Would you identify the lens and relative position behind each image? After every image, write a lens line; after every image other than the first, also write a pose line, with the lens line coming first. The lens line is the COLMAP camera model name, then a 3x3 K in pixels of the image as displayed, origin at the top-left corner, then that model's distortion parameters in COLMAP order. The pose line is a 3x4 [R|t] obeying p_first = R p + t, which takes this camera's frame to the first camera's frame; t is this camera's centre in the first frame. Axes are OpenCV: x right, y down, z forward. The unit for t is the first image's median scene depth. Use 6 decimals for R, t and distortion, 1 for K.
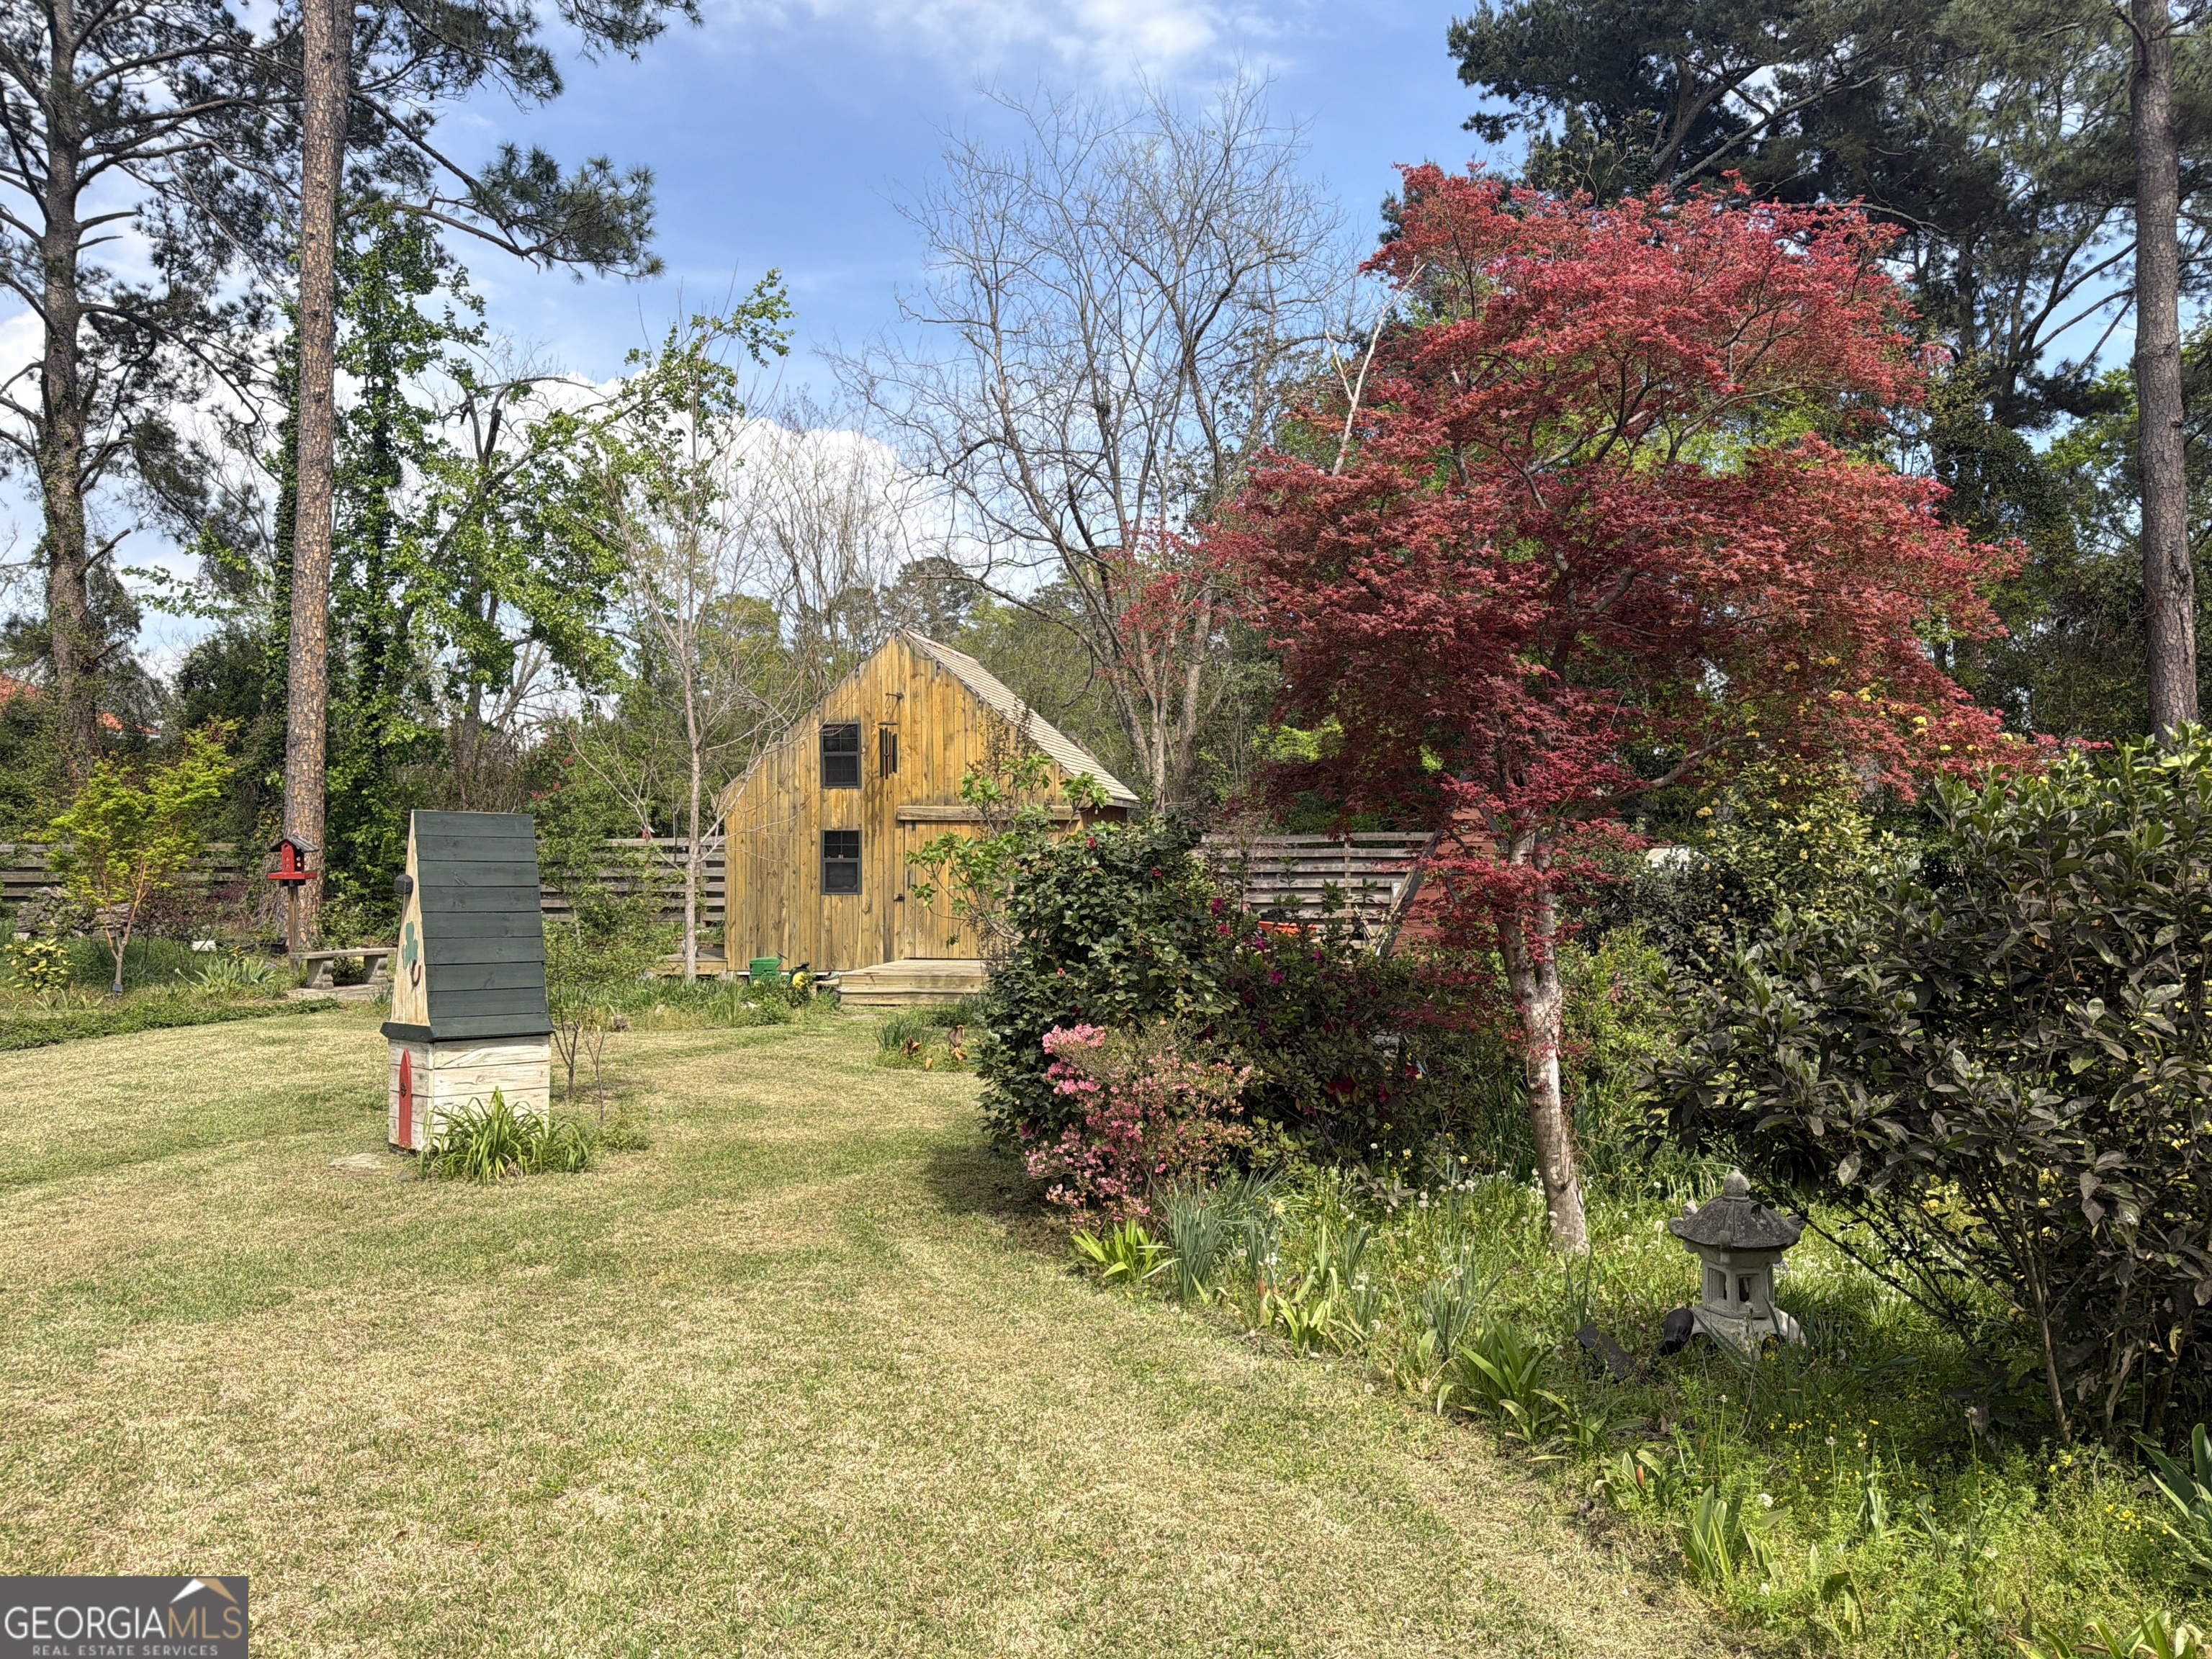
lens RADIAL K [[1657.1, 0, 1113.3], [0, 1657.1, 827.0], [0, 0, 1]] dist [0.039988, -0.056678]
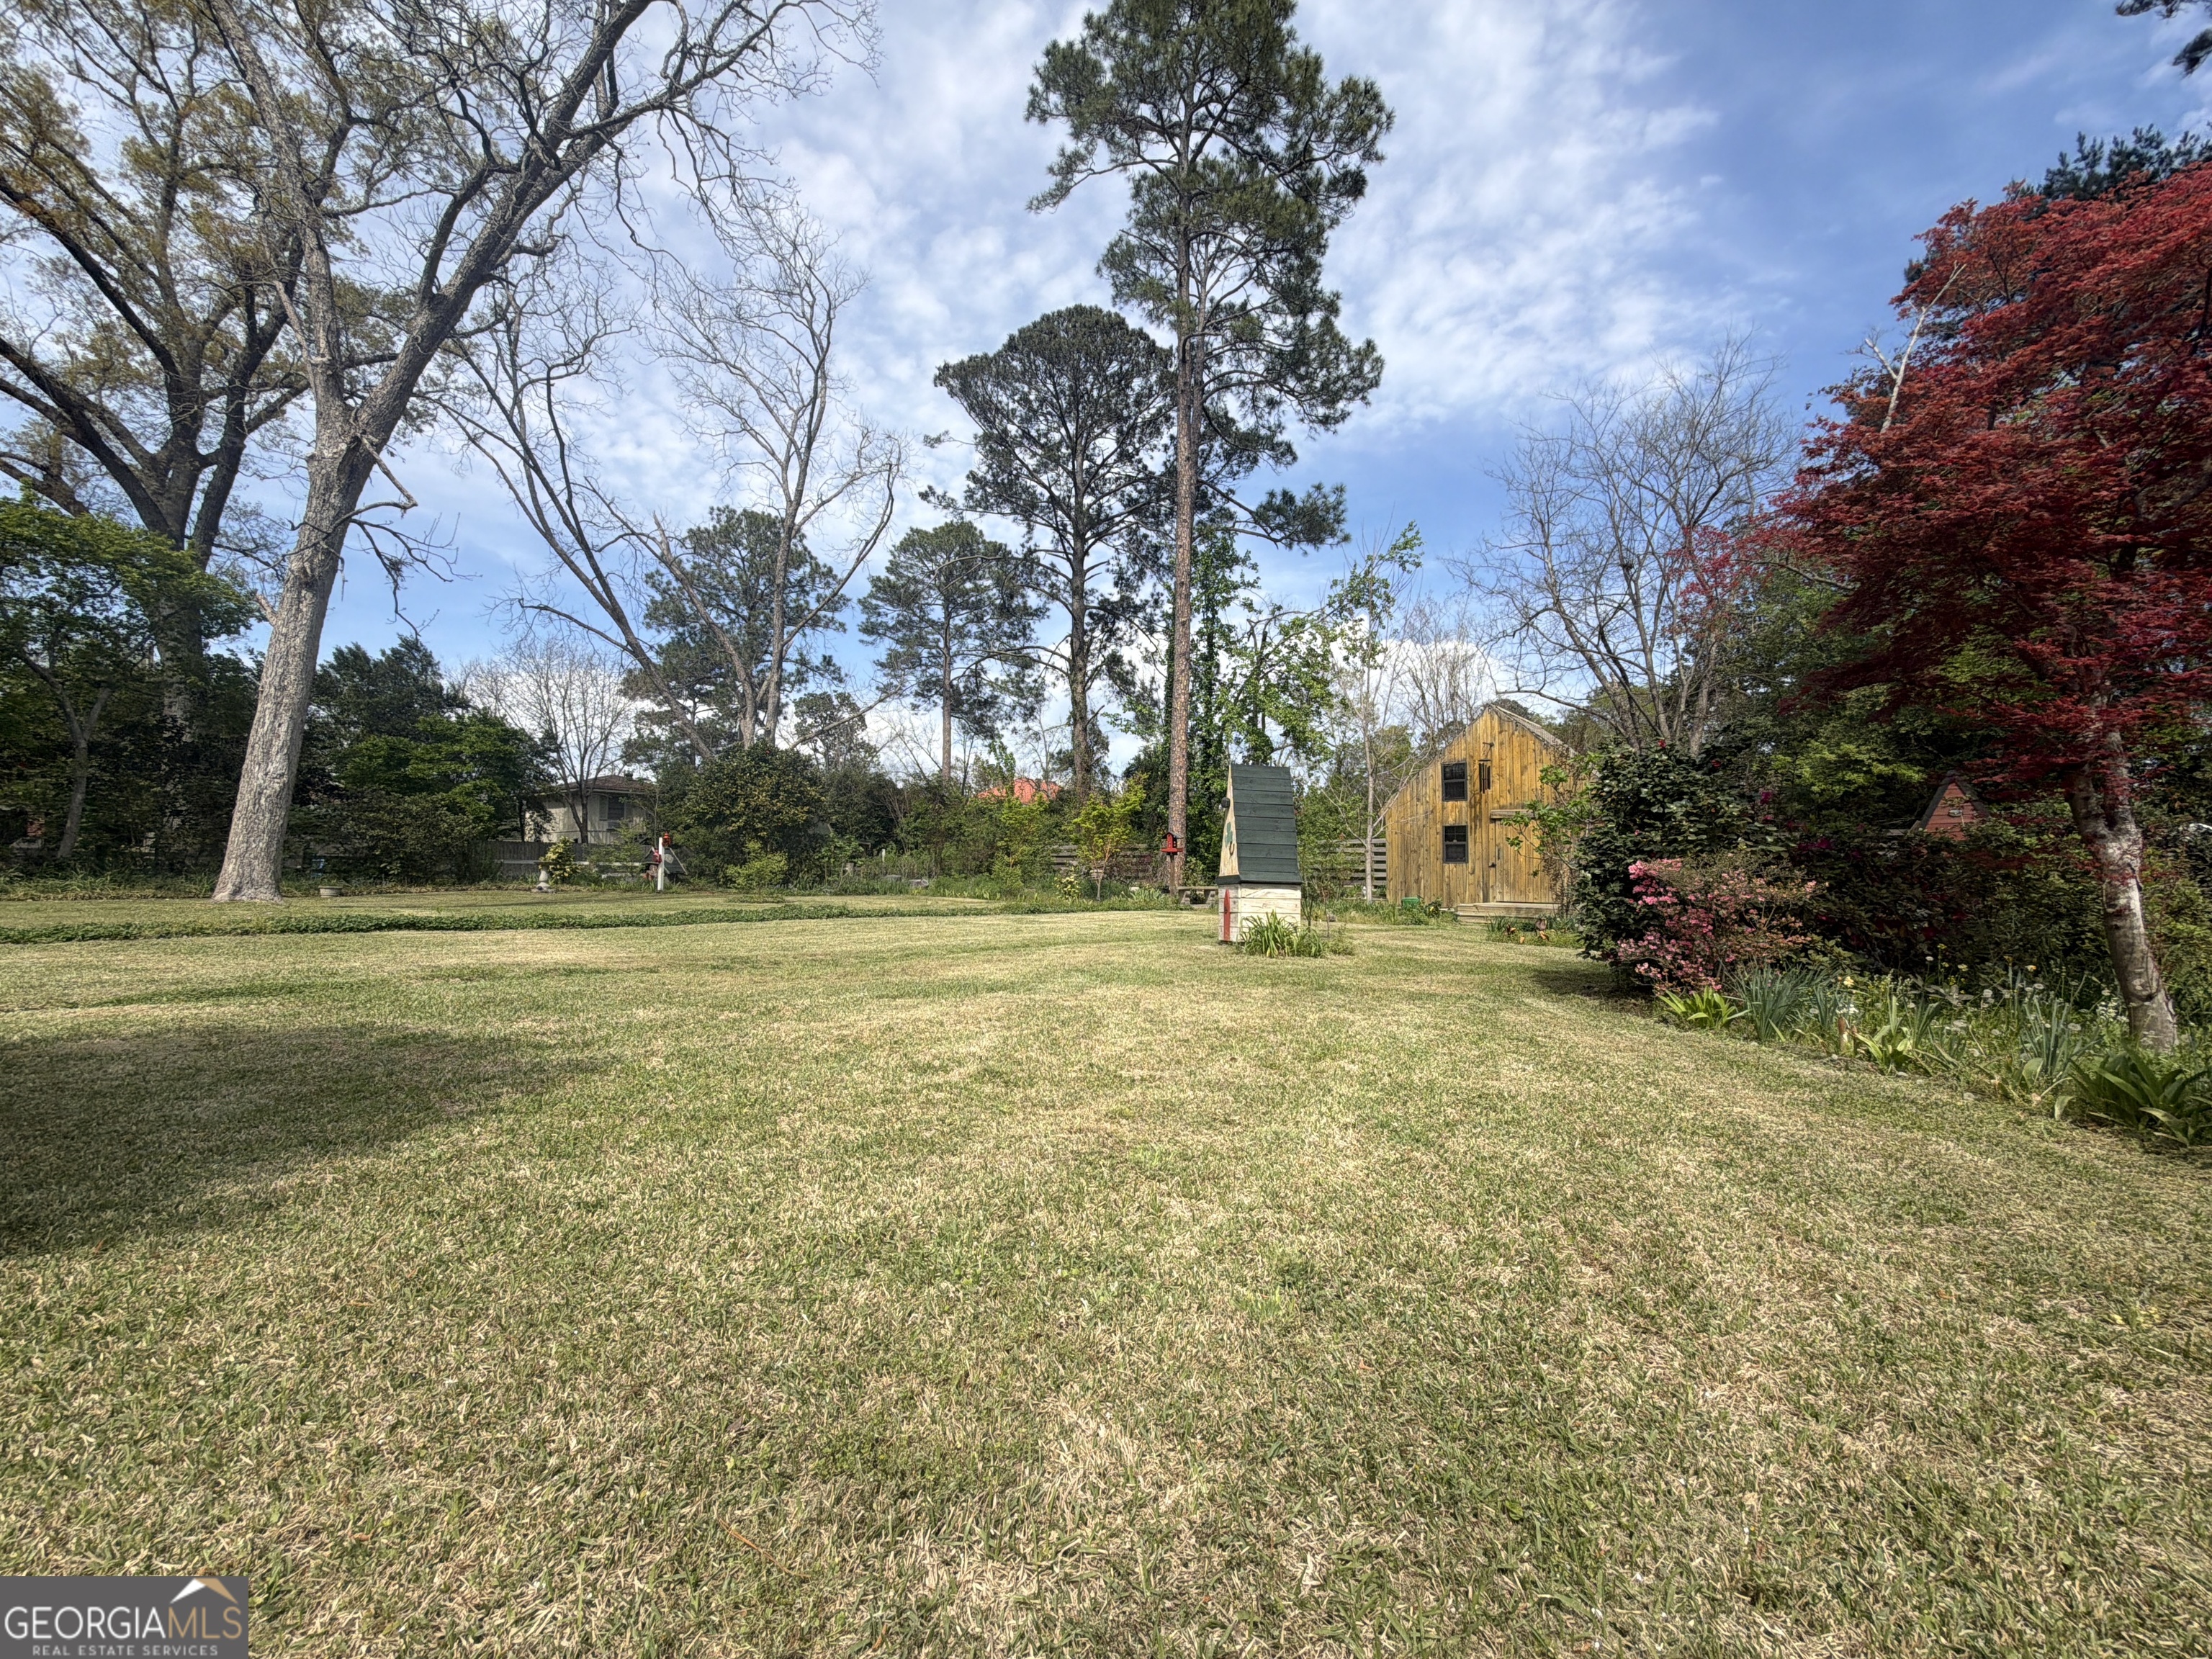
lens RADIAL K [[875.6, 0, 1102.4], [0, 875.6, 831.9], [0, 0, 1]] dist [0.015286, -0.005887]
pose [[0.860334, -0.011949, -0.509590, -0.011391], [-0.004561, 0.999505, -0.031136, 0.030296], [0.509710, 0.029112, 0.859854, 0.020721]]
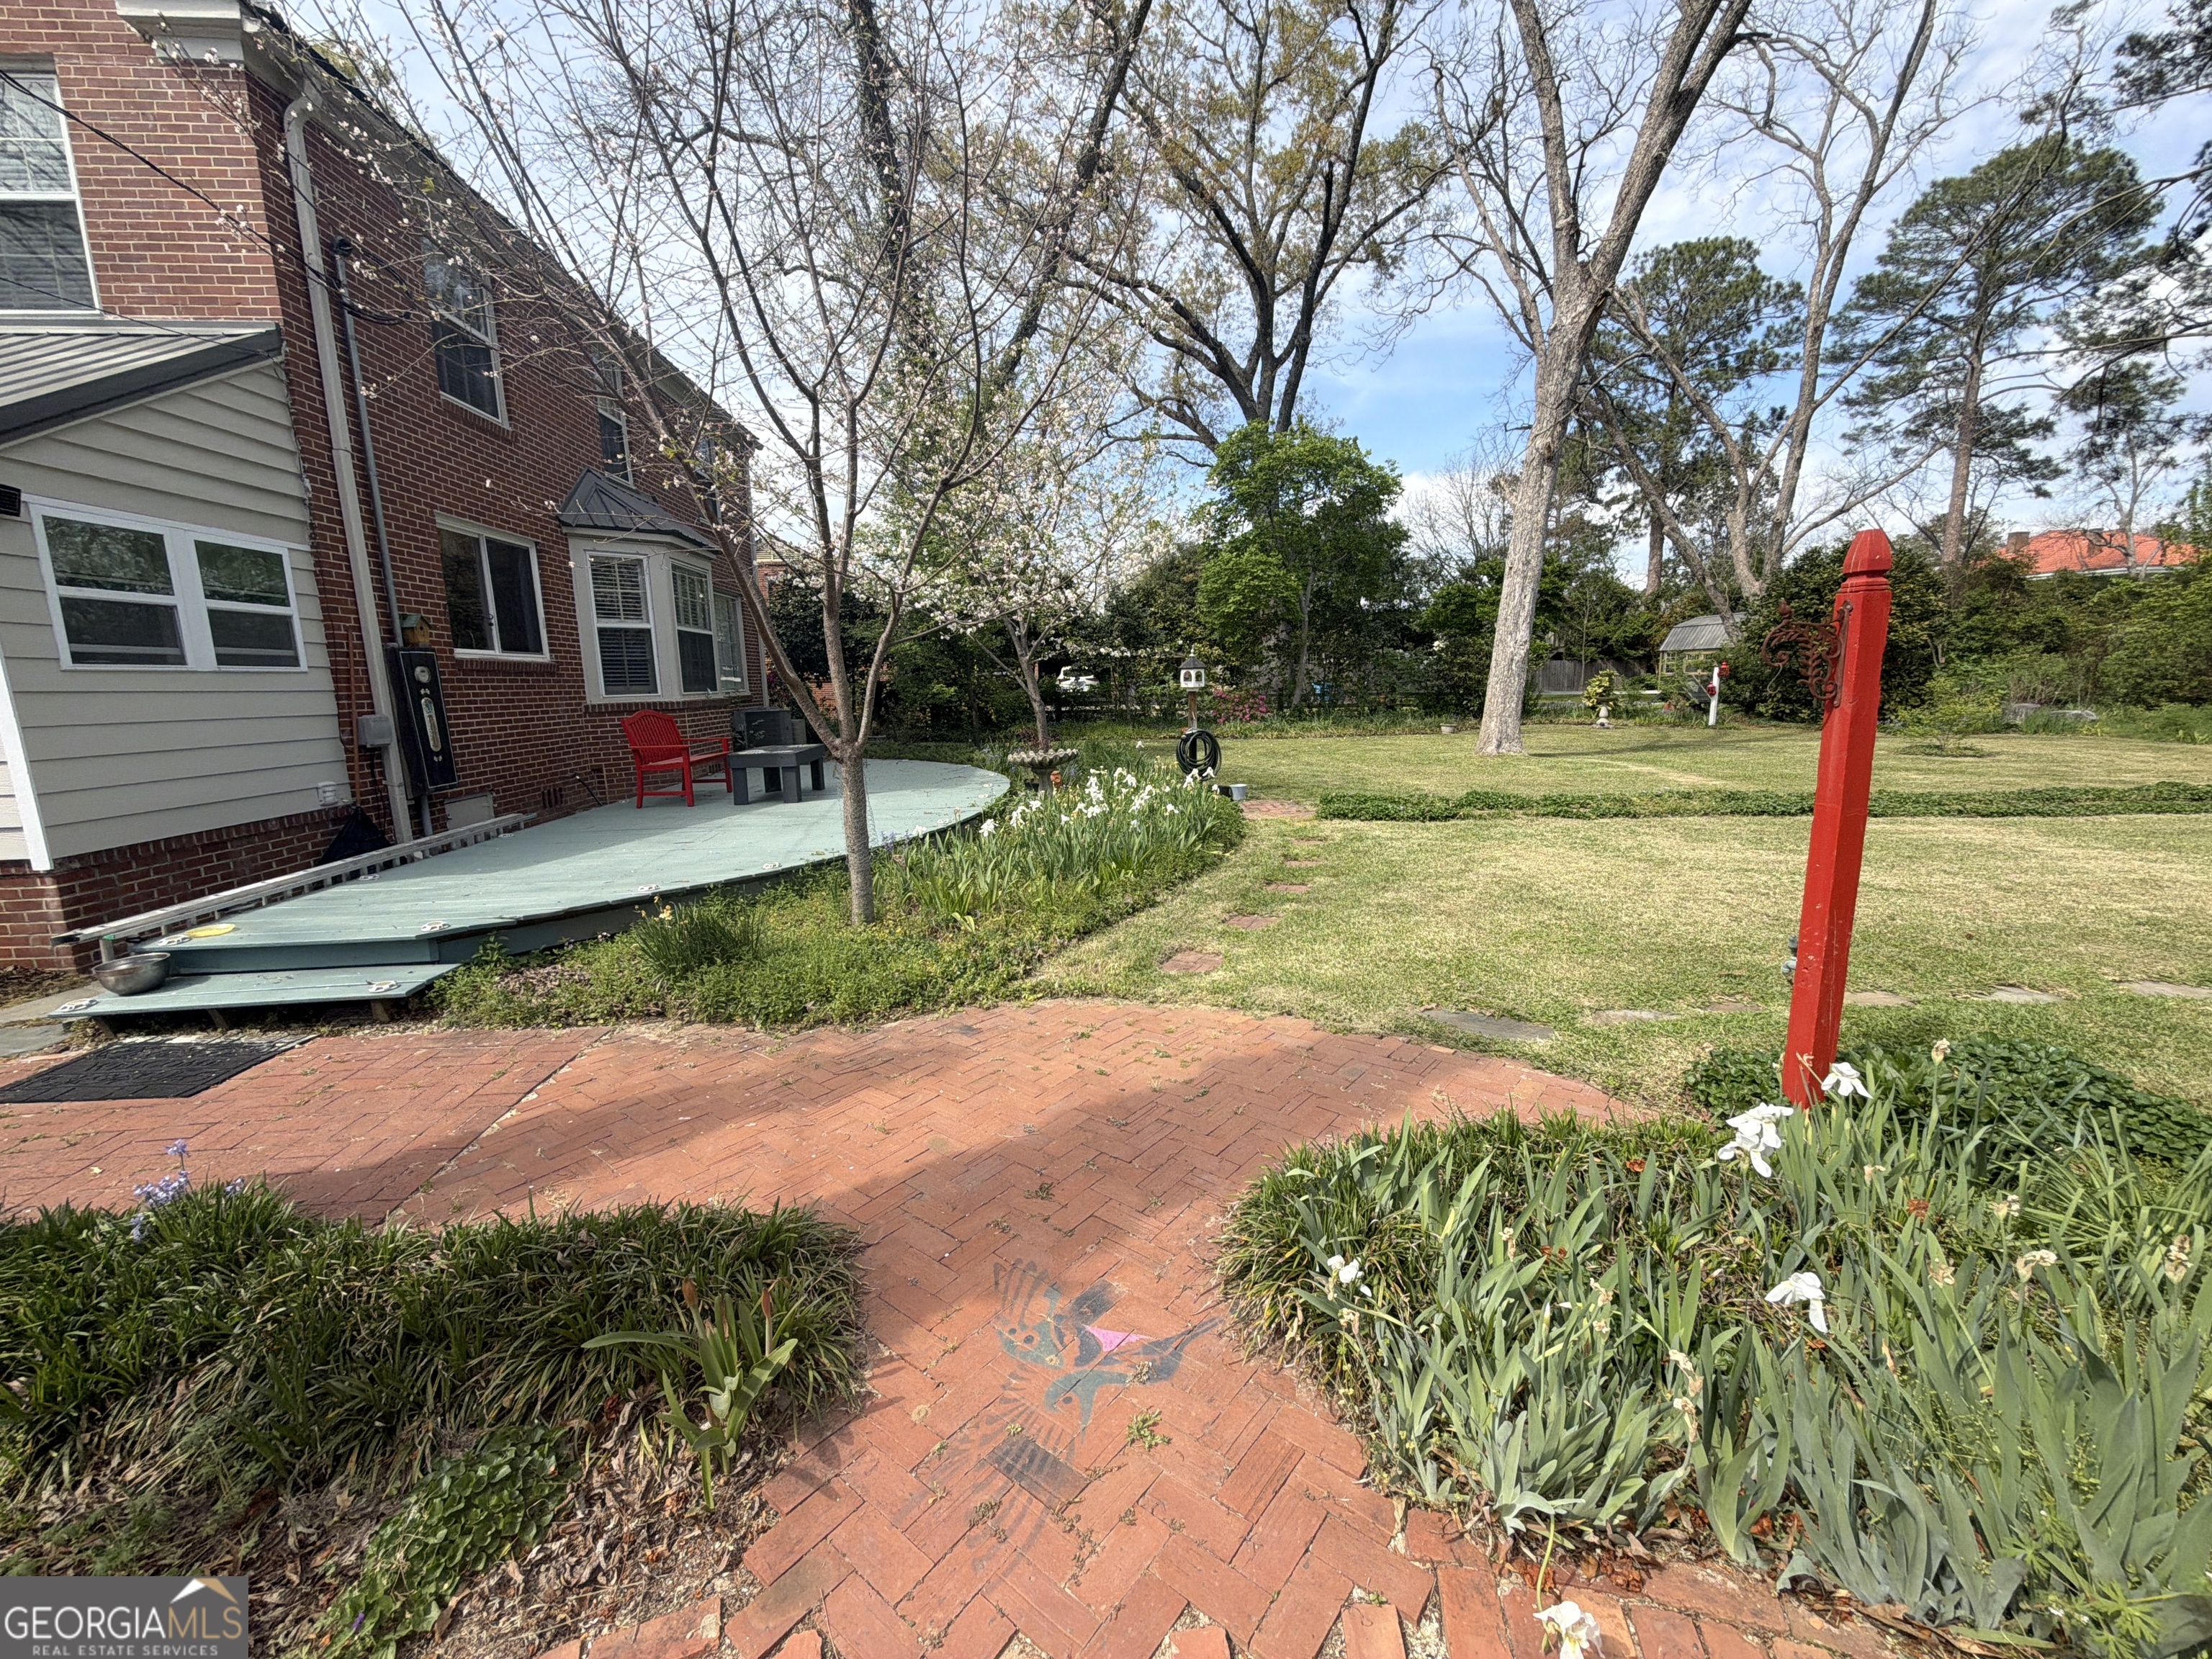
lens RADIAL K [[875.6, 0, 1102.4], [0, 875.6, 831.9], [0, 0, 1]] dist [0.015286, -0.005887]
pose [[0.180295, 0.175409, -0.967846, -0.109278], [0.023972, 0.982895, 0.182602, 0.001317], [0.983320, -0.056123, 0.173006, -0.128062]]
